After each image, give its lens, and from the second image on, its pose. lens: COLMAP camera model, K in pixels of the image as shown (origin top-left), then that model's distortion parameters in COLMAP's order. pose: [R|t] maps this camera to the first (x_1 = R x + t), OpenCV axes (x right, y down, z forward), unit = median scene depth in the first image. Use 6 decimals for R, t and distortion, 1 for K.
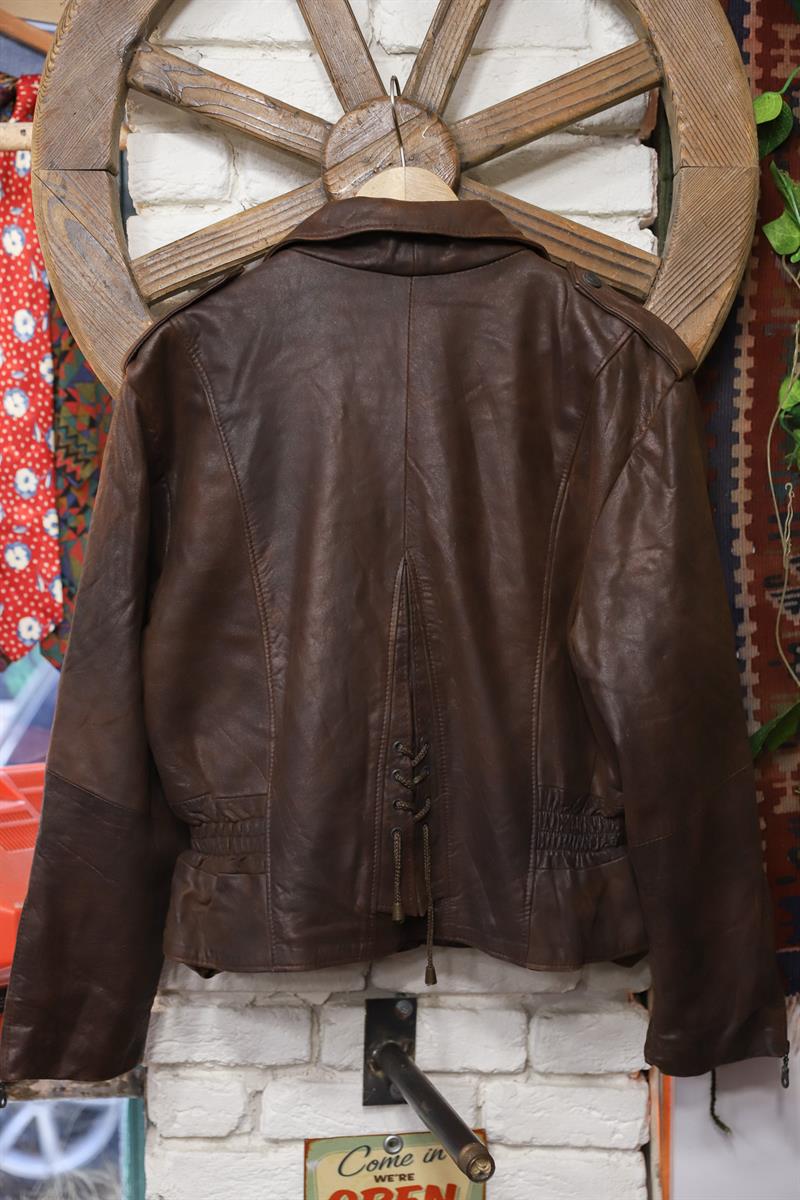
lens RADIAL K [[1613.8, 0, 399.3], [0, 1613.8, 620.1], [0, 0, 1]] dist [-0.008825, 0.000000]
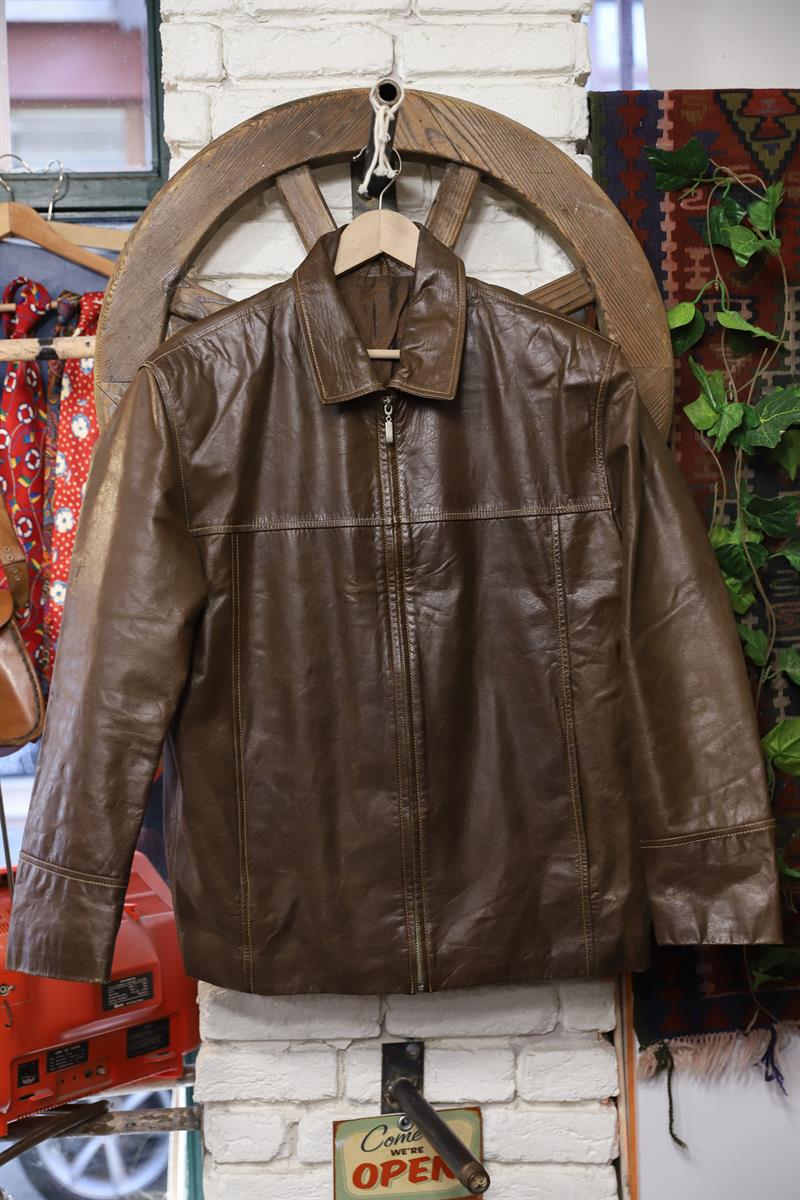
lens RADIAL K [[1446.8, 0, 402.0], [0, 1446.8, 612.8], [0, 0, 1]] dist [-0.015882, 0.000000]
pose [[0.999584, -0.027770, -0.007748, 0.012385], [0.027350, 0.998380, -0.049903, -0.035370], [0.009122, 0.049670, 0.998724, -0.106143]]
